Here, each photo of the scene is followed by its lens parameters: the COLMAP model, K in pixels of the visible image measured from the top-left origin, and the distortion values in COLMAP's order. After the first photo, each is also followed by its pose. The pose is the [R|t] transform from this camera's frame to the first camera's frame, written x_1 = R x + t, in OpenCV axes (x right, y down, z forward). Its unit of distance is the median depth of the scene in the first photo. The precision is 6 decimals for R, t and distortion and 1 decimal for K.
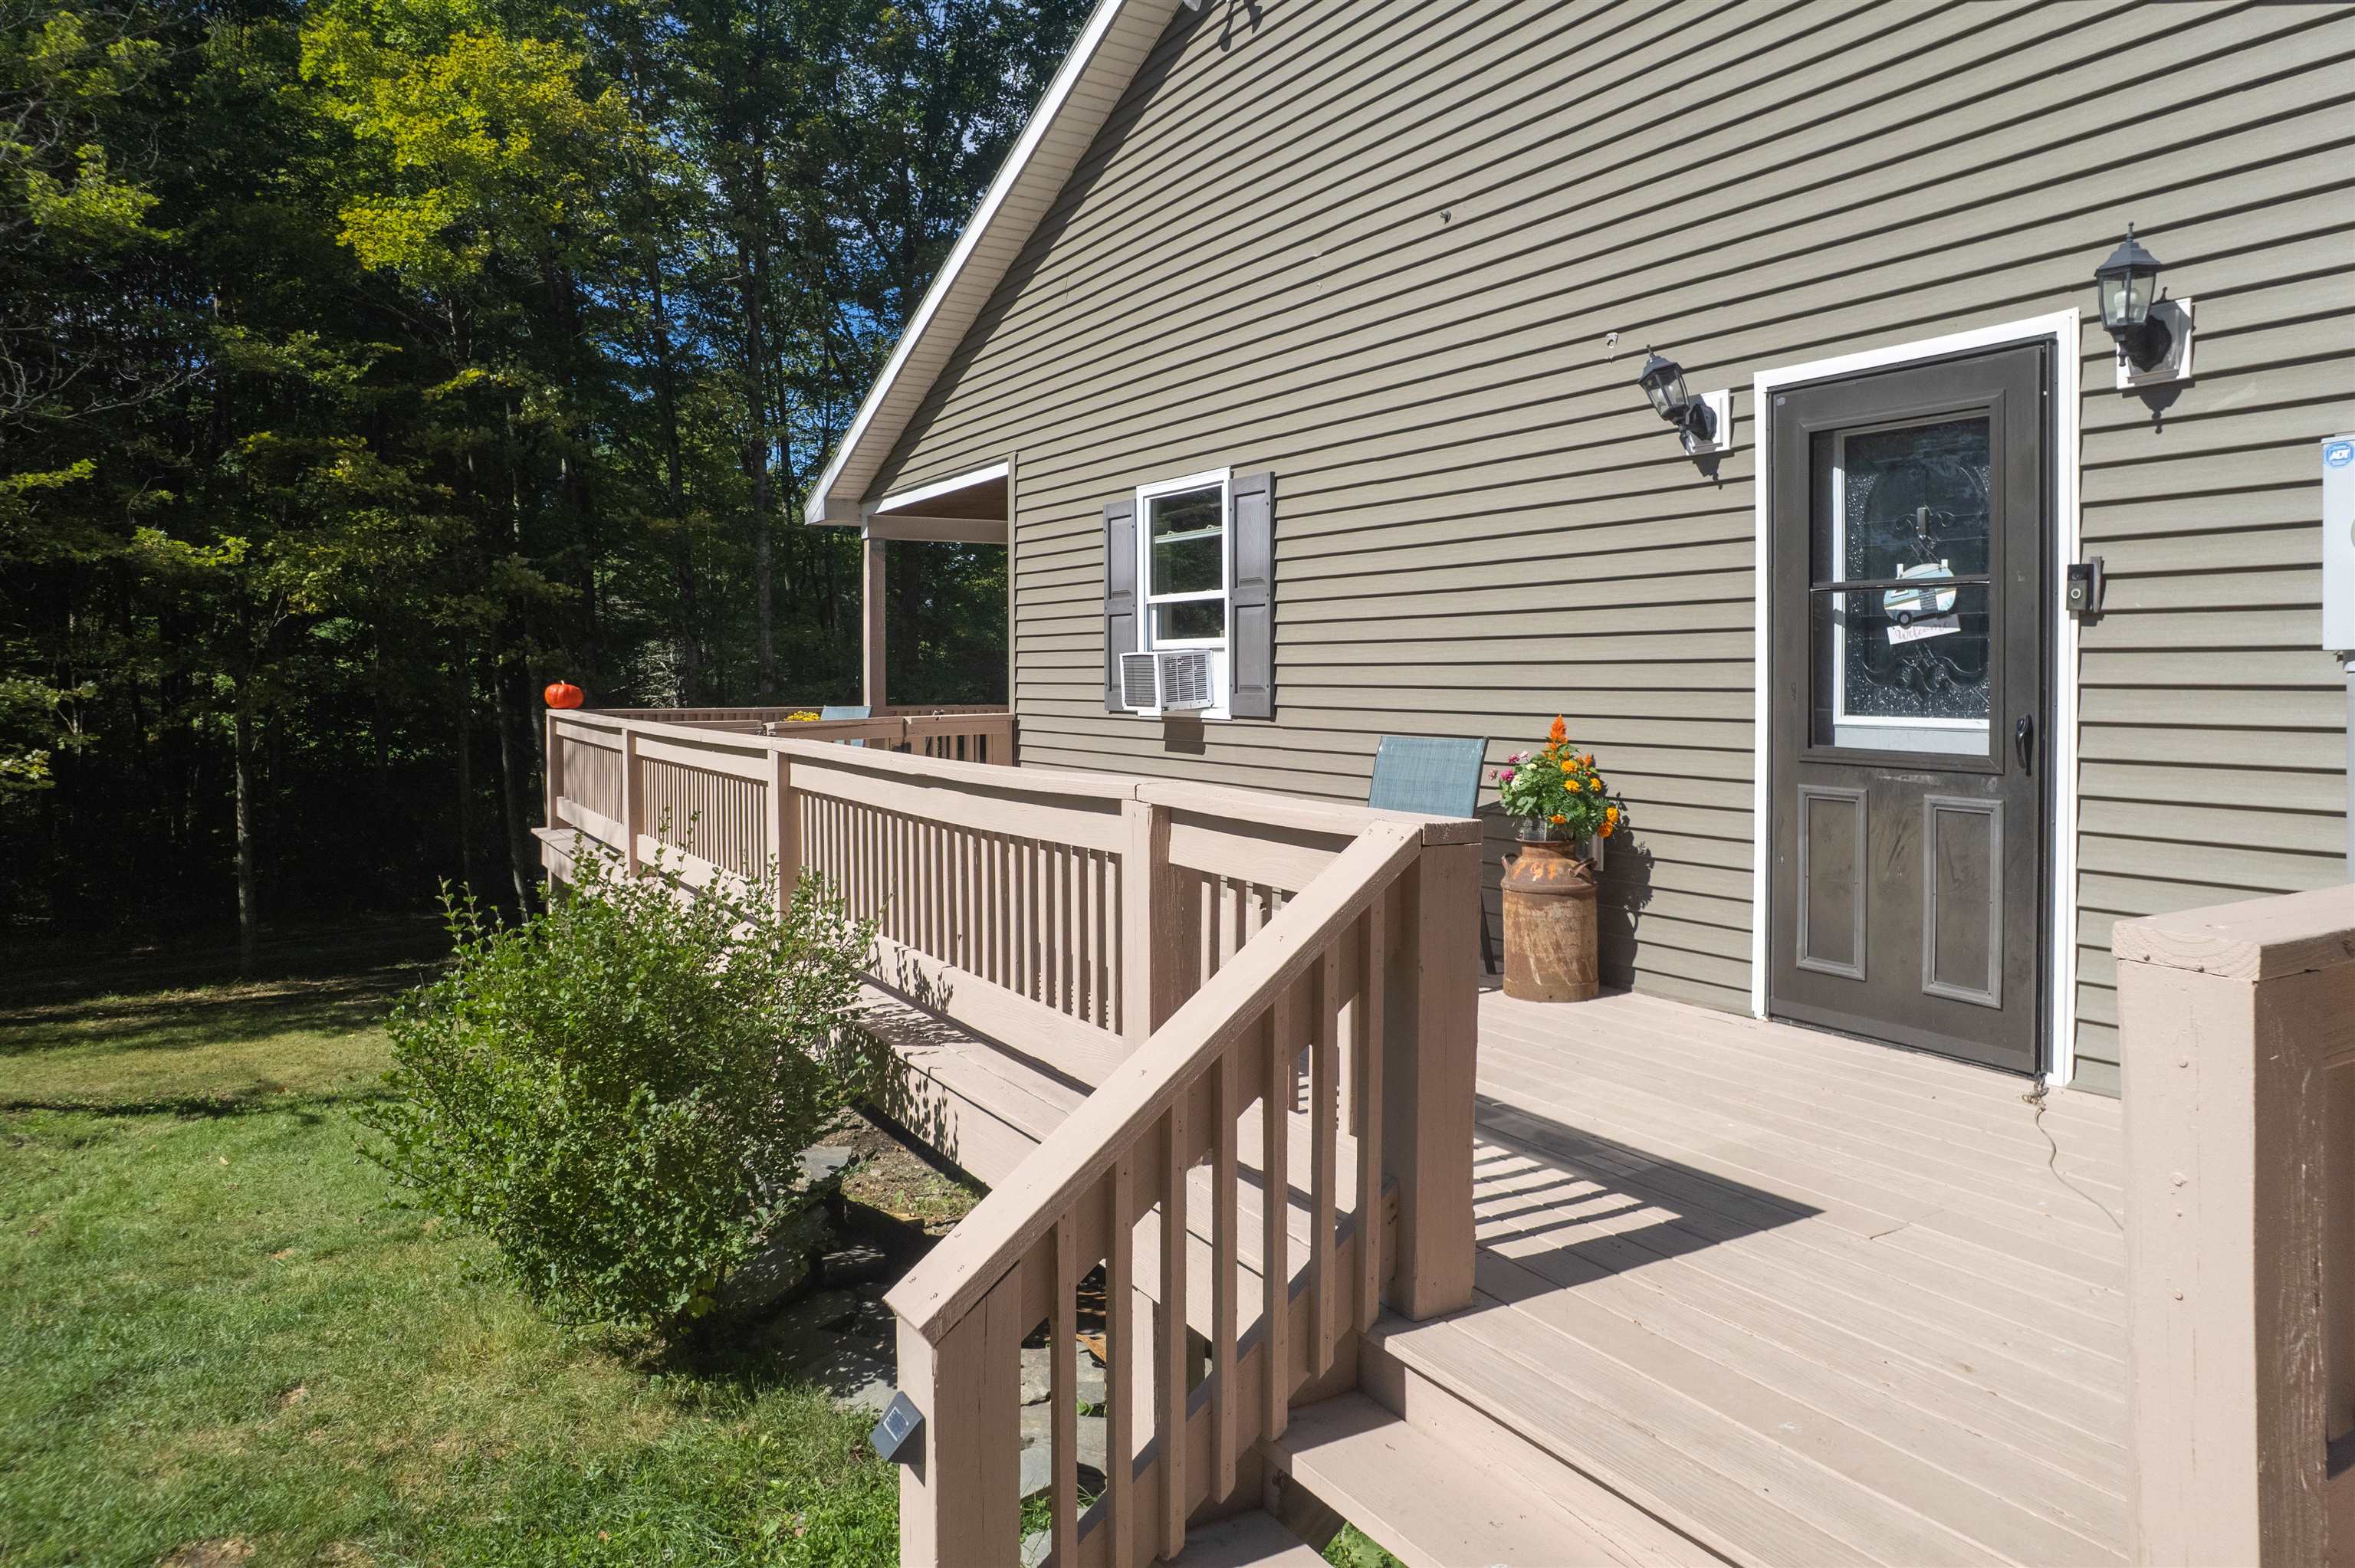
lens RADIAL K [[1519.7, 0, 1182.5], [0, 1519.7, 680.8], [0, 0, 1]] dist [-0.054364, -0.000044]
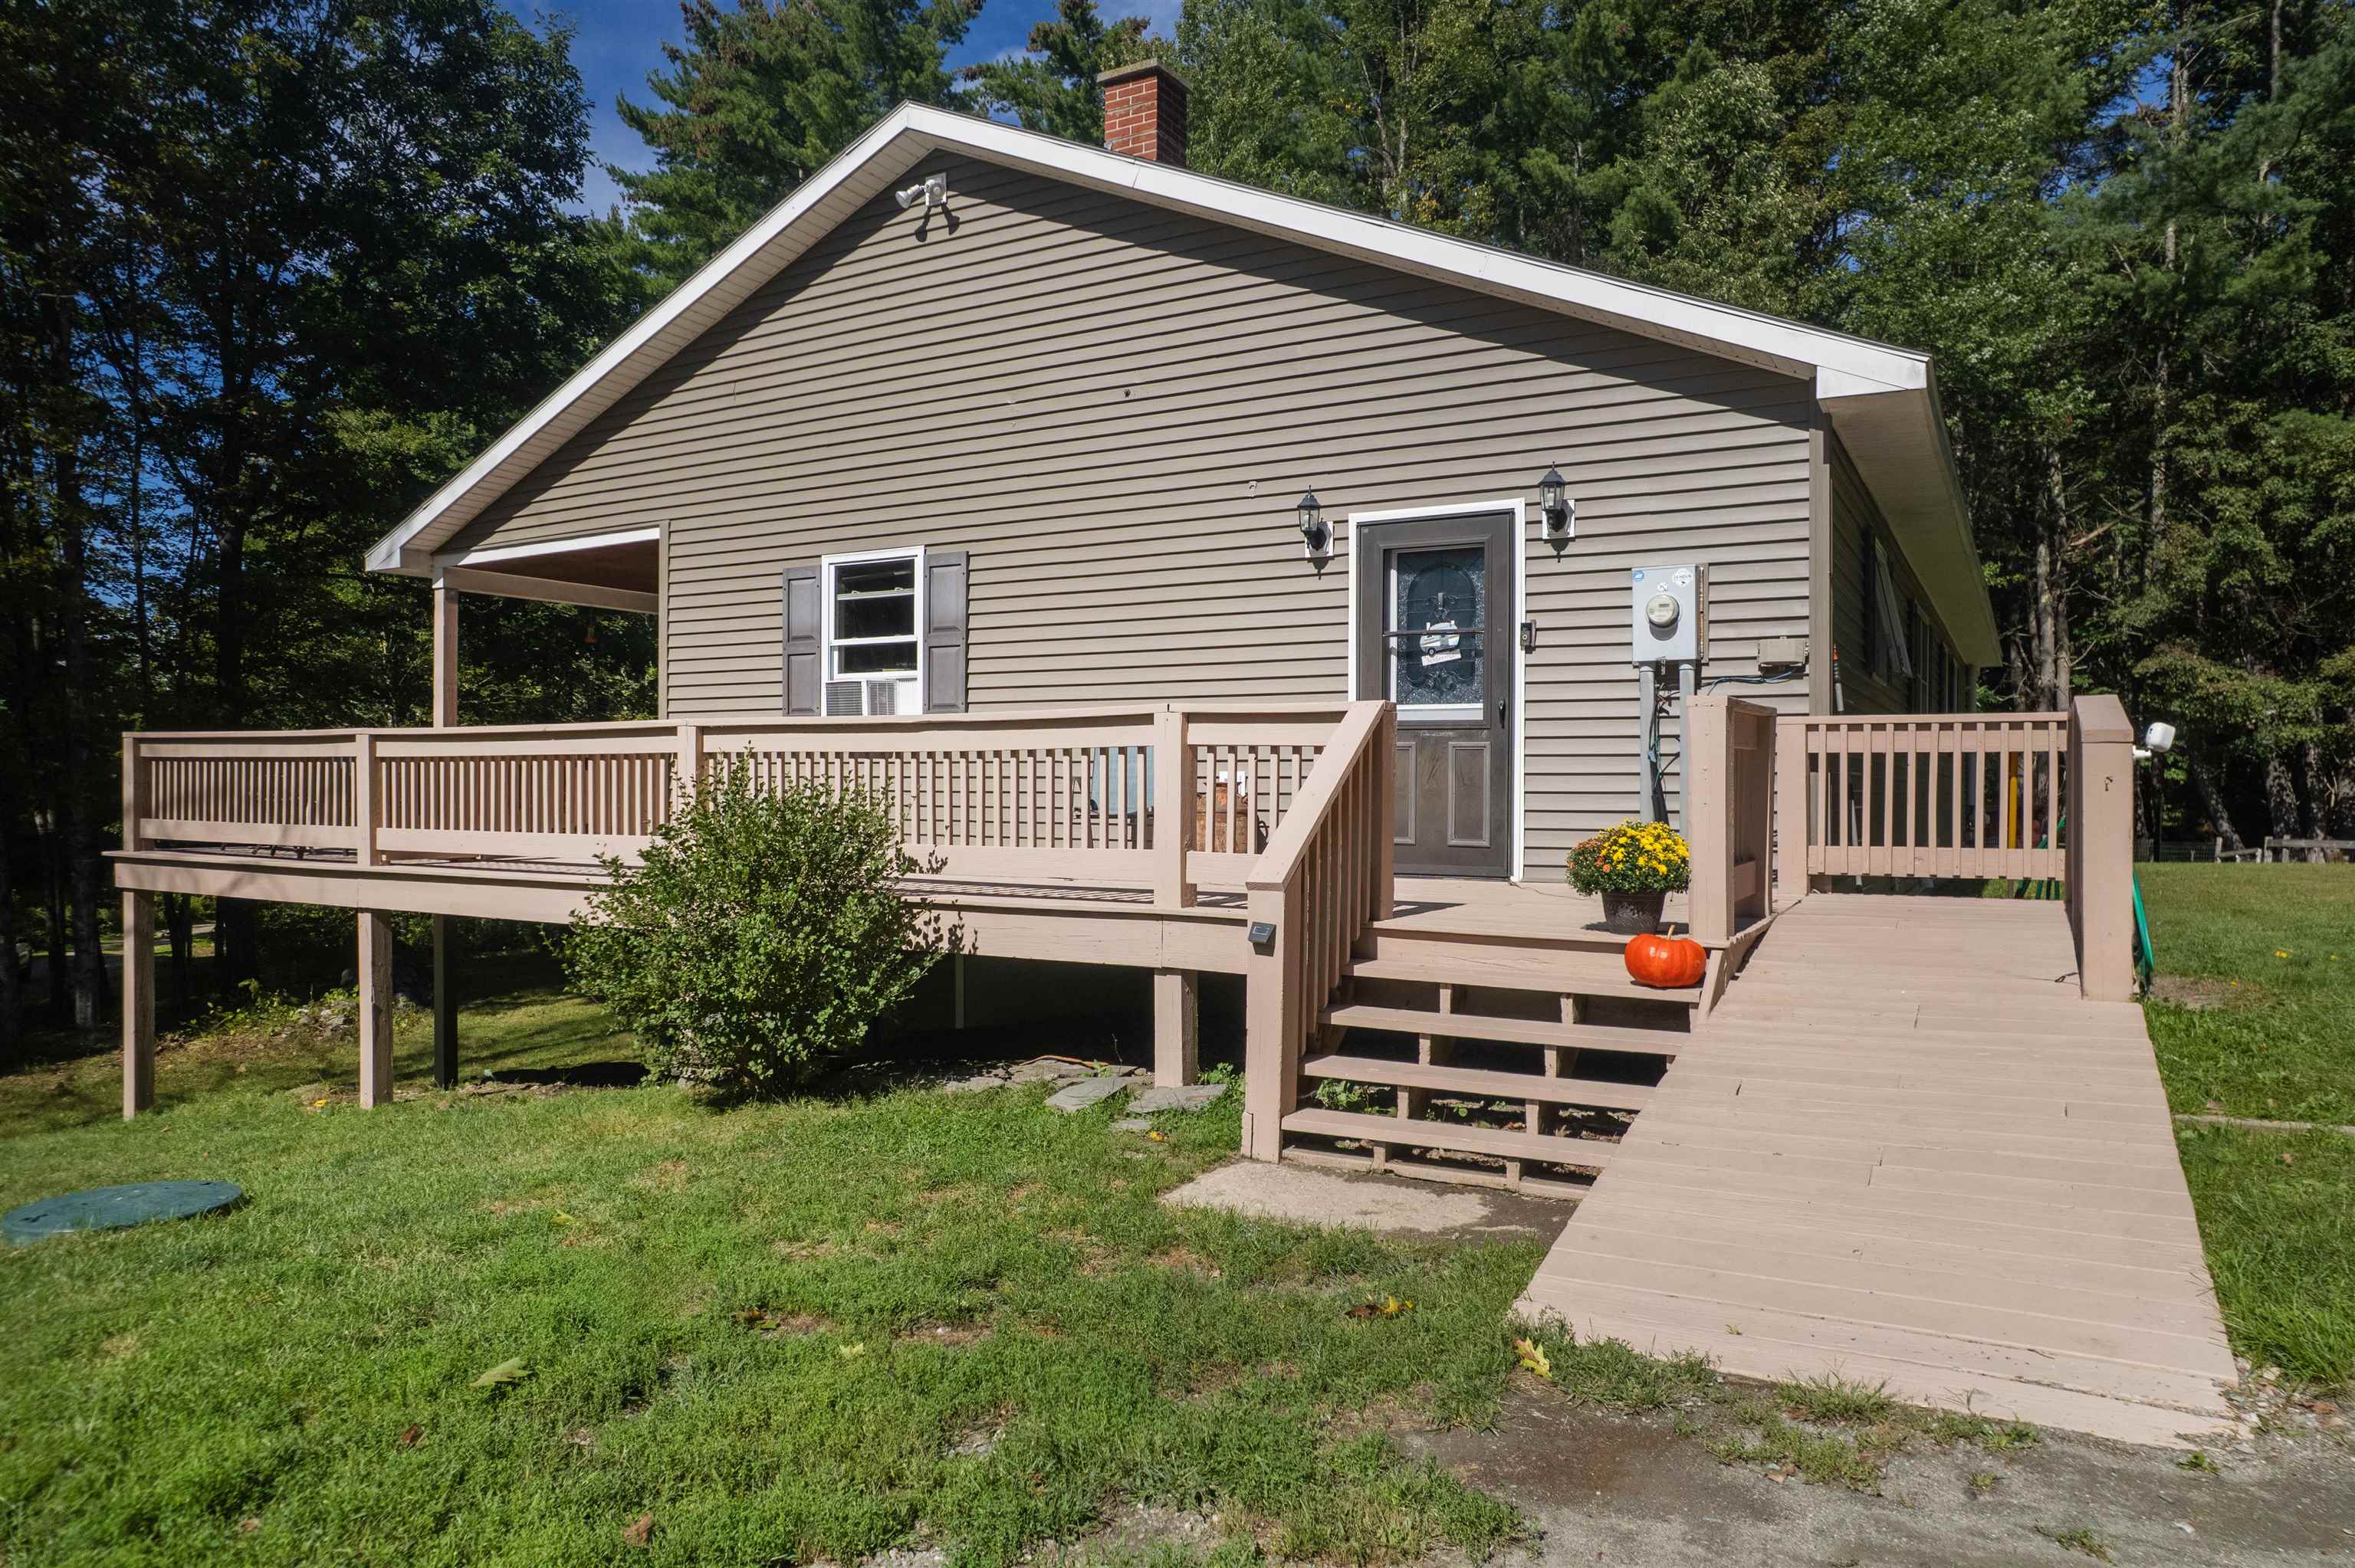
lens RADIAL K [[1492.5, 0, 1191.0], [0, 1492.5, 766.0], [0, 0, 1]] dist [-0.094266, 0.118427]
pose [[0.871927, 0.006660, 0.489590, -0.431987], [-0.000545, 0.999920, -0.012632, 0.078416], [-0.489635, 0.010747, 0.871861, -0.297185]]
